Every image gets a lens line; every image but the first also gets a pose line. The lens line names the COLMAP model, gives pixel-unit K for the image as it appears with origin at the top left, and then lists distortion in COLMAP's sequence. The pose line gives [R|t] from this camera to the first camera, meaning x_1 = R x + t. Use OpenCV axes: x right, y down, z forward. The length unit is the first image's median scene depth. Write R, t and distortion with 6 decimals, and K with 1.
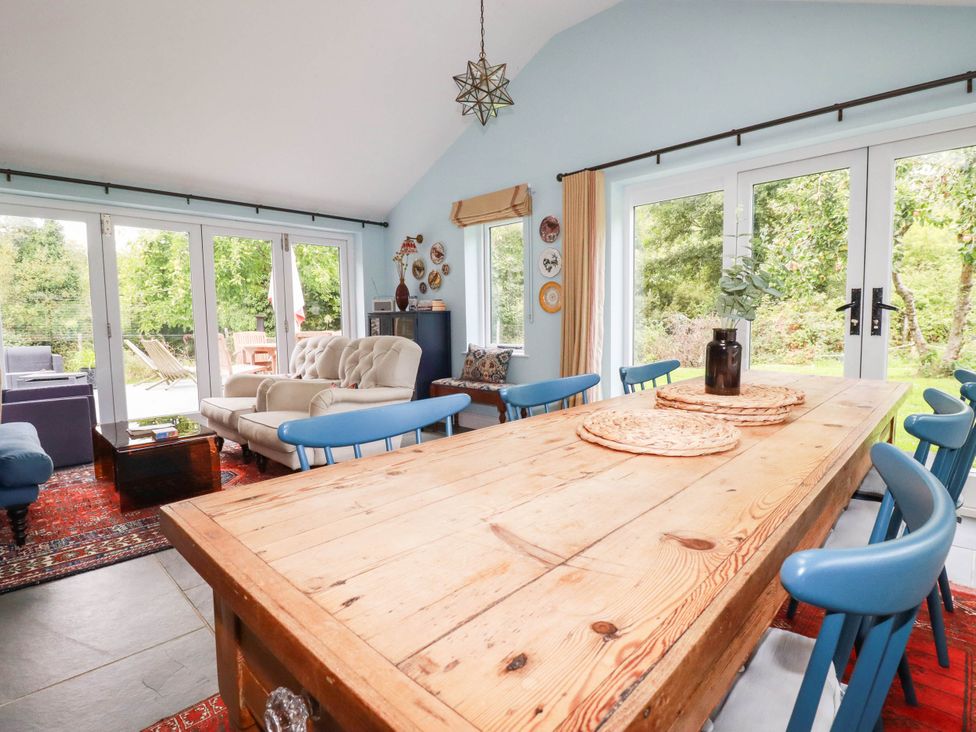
lens RADIAL K [[504.3, 0, 487.3], [0, 504.3, 360.1], [0, 0, 1]] dist [-0.003086, -0.011919]
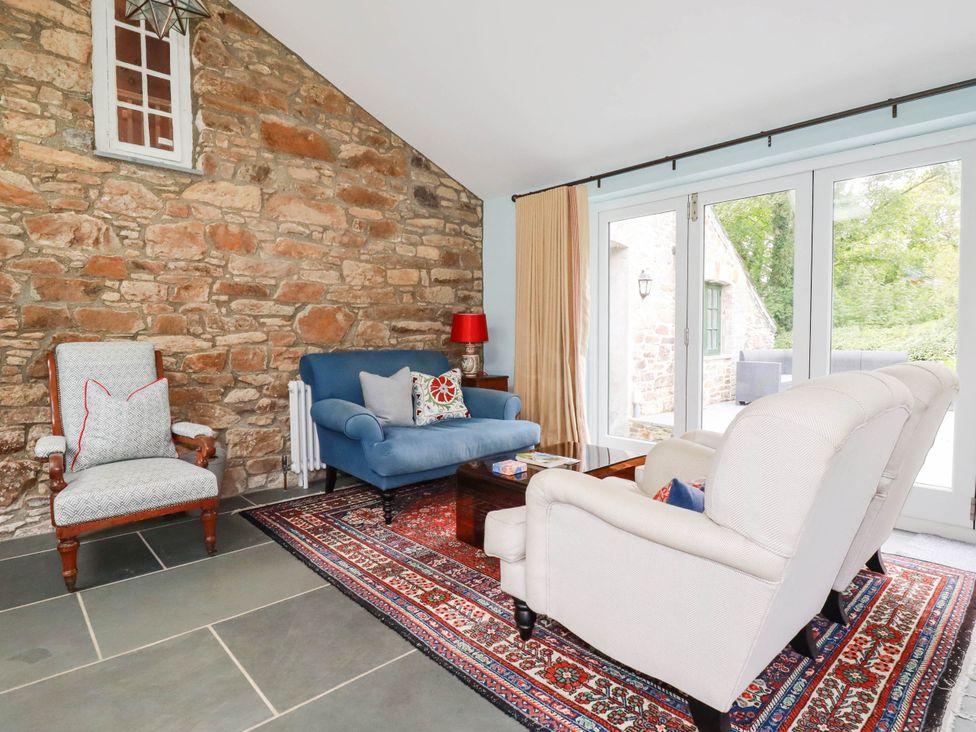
lens RADIAL K [[544.1, 0, 487.4], [0, 544.1, 360.9], [0, 0, 1]] dist [0.000982, -0.014482]
pose [[-0.048100, 0.065356, -0.996702, 0.132999], [-0.071548, 0.995068, 0.068701, -0.050236], [0.996277, 0.074617, -0.043187, 0.635176]]
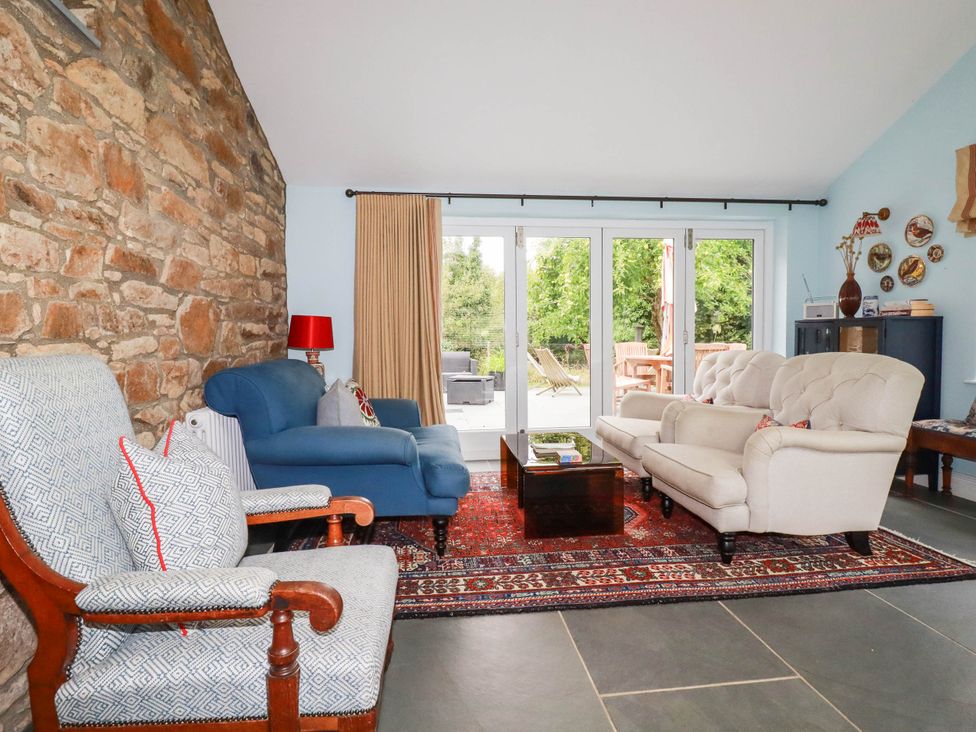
lens RADIAL K [[521.9, 0, 488.3], [0, 521.9, 359.9], [0, 0, 1]] dist [-0.000276, -0.013773]
pose [[0.777497, 0.035962, -0.627858, -0.115169], [-0.050881, 0.998688, -0.005805, -0.007537], [0.626825, 0.036460, 0.778306, 0.119723]]
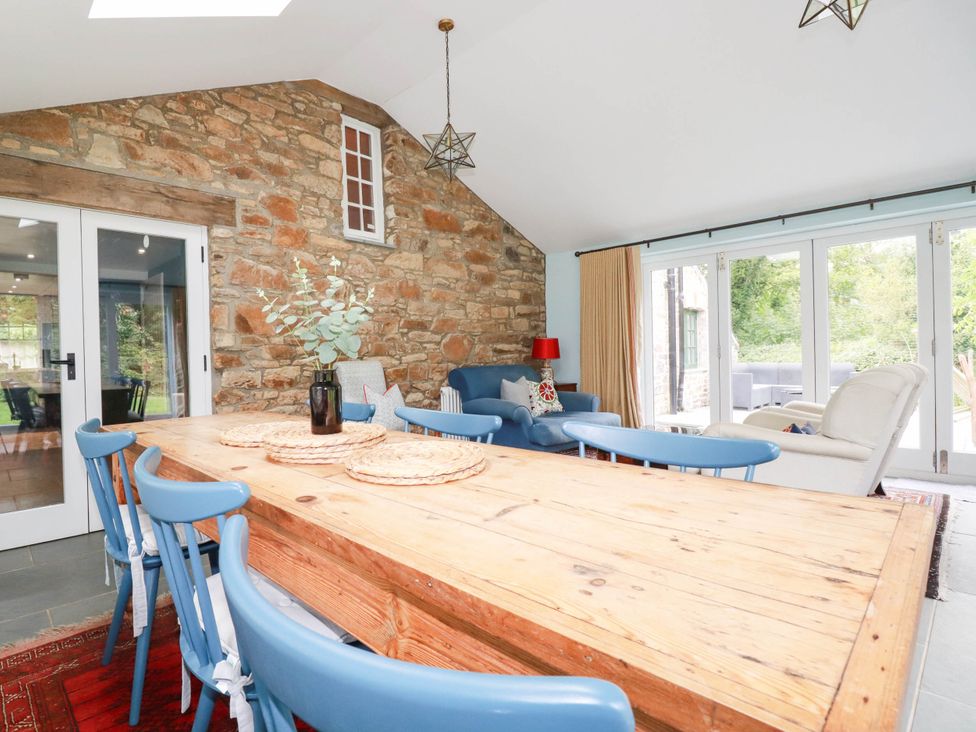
lens RADIAL K [[507.7, 0, 426.6], [0, 507.7, 361.0], [0, 0, 1]] dist [-0.000655, -0.013970]
pose [[-0.061870, 0.026223, -0.997740, 0.409571], [-0.054646, 0.998066, 0.029620, -0.030823], [0.996587, 0.056355, -0.060317, 0.351267]]
